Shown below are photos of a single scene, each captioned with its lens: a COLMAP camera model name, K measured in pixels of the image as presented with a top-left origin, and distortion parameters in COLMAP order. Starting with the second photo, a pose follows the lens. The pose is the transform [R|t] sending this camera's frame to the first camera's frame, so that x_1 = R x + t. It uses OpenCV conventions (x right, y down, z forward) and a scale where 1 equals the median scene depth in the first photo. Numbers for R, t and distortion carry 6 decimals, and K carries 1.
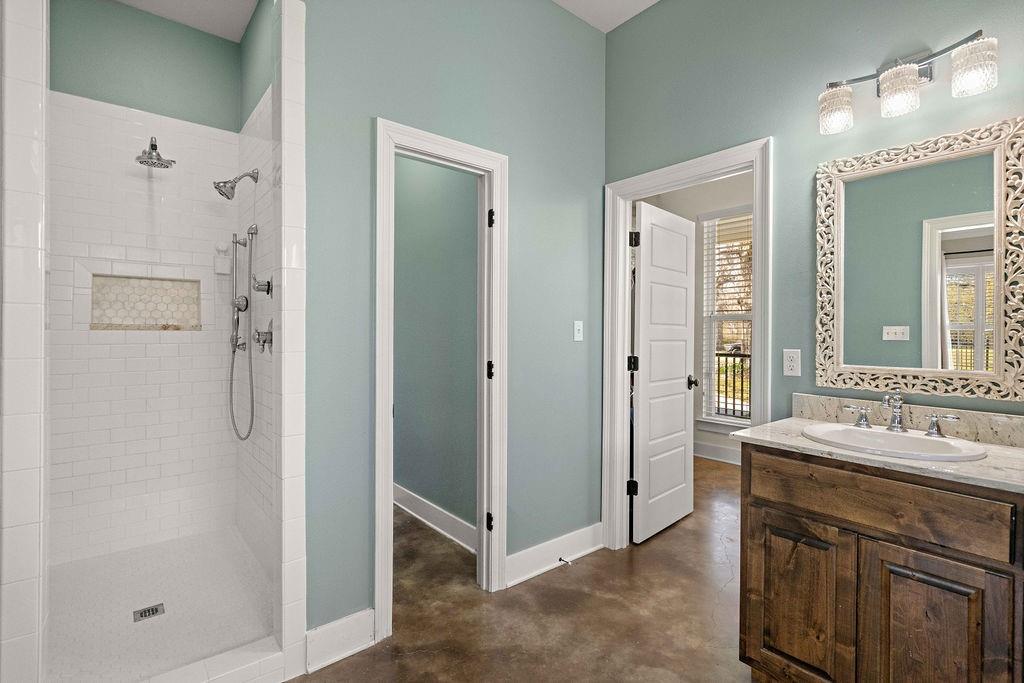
lens RADIAL K [[478.2, 0, 500.0], [0, 478.2, 332.4], [0, 0, 1]] dist [-0.001398, -0.000285]
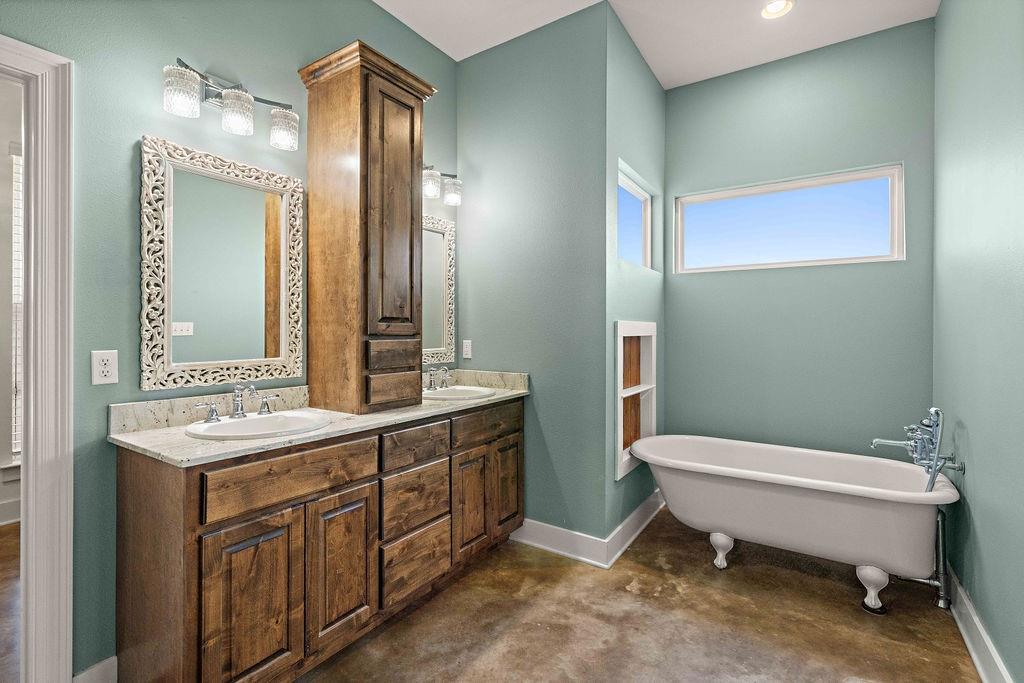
lens RADIAL K [[478.2, 0, 500.0], [0, 478.2, 332.4], [0, 0, 1]] dist [-0.001398, -0.000285]
pose [[-0.296188, -0.010443, 0.955072, -0.397275], [-0.002464, 0.999945, 0.010170, -0.004594], [-0.955126, 0.000659, -0.296198, 0.716742]]
